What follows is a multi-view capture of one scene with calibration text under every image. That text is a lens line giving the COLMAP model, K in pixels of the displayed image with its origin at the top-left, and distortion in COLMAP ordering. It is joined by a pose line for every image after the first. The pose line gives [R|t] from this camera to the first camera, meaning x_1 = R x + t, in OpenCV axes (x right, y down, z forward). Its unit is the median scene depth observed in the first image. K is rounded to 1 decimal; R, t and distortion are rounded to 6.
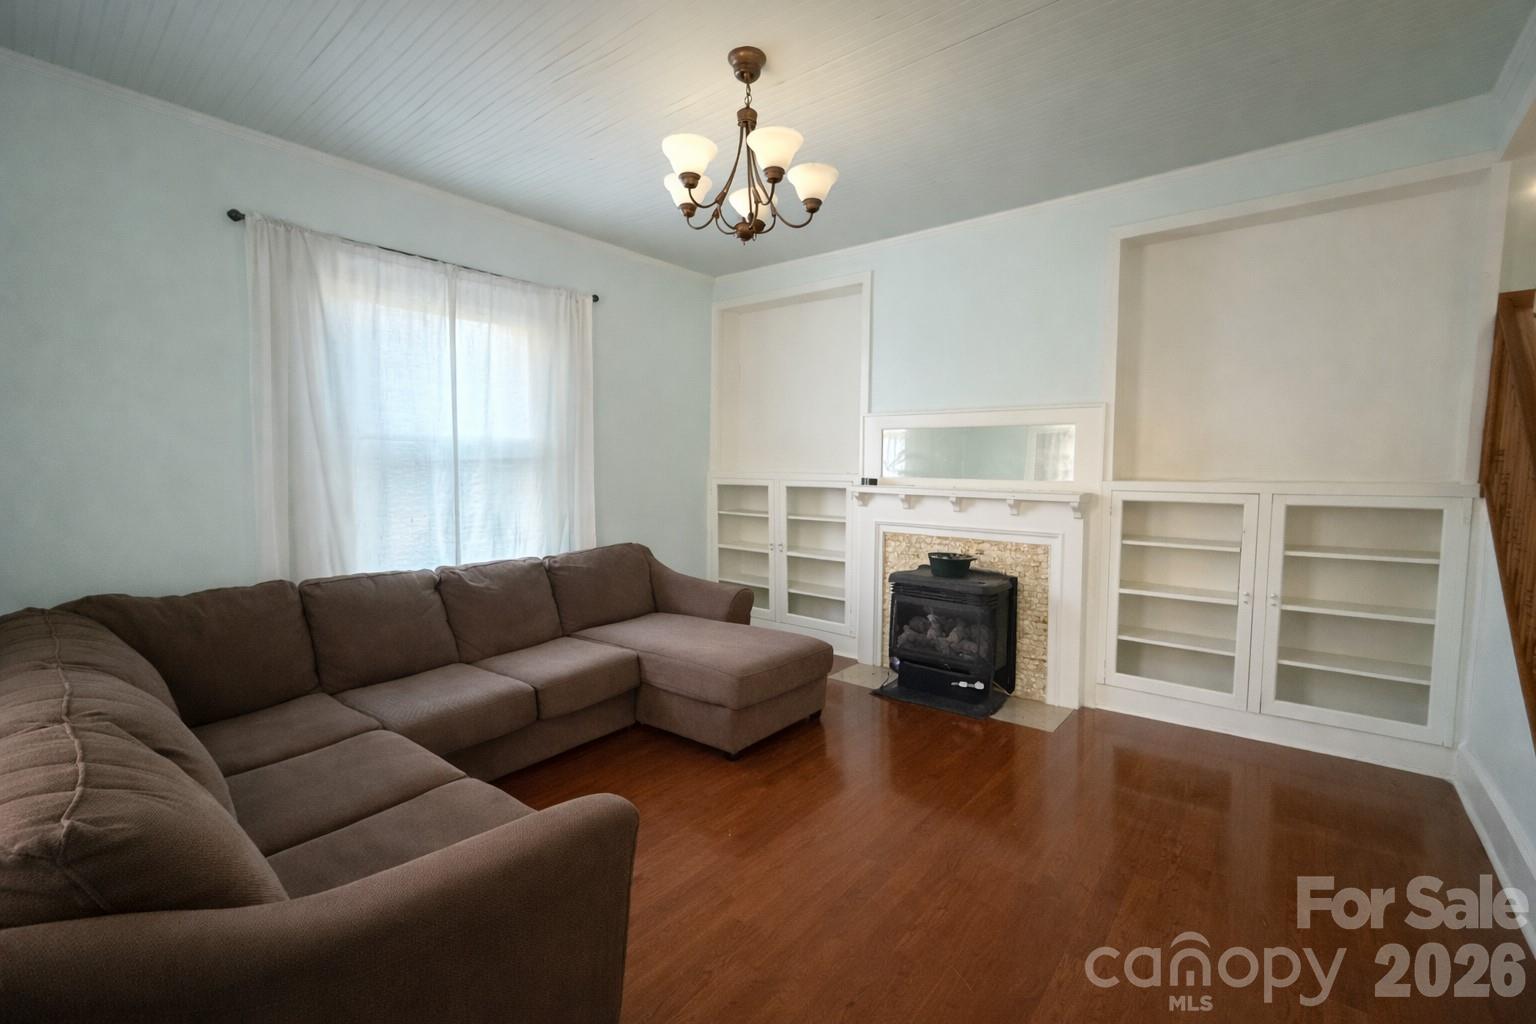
lens RADIAL K [[666.6, 0, 767.1], [0, 666.6, 514.9], [0, 0, 1]] dist [-0.003468, -0.000281]
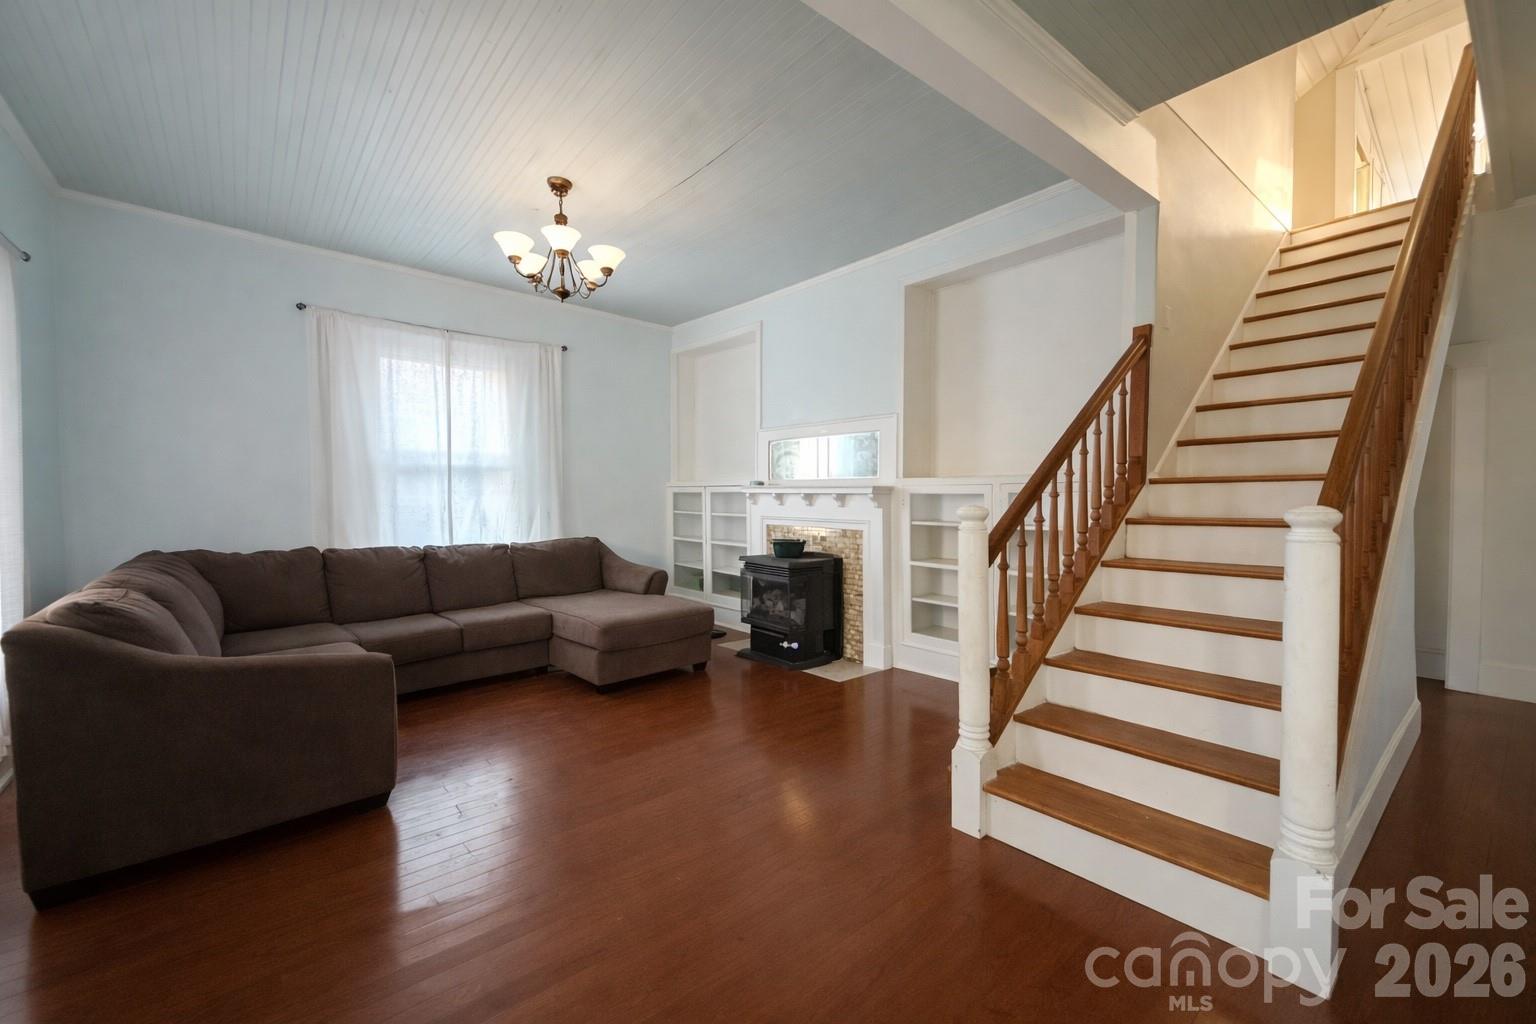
lens RADIAL K [[637.3, 0, 769.2], [0, 637.3, 505.8], [0, 0, 1]] dist [0.000293, 0.000047]
pose [[0.978898, -0.002772, -0.204330, 0.474448], [-0.010231, 0.997989, -0.062554, 0.071235], [0.204093, 0.063325, 0.976901, -0.150586]]
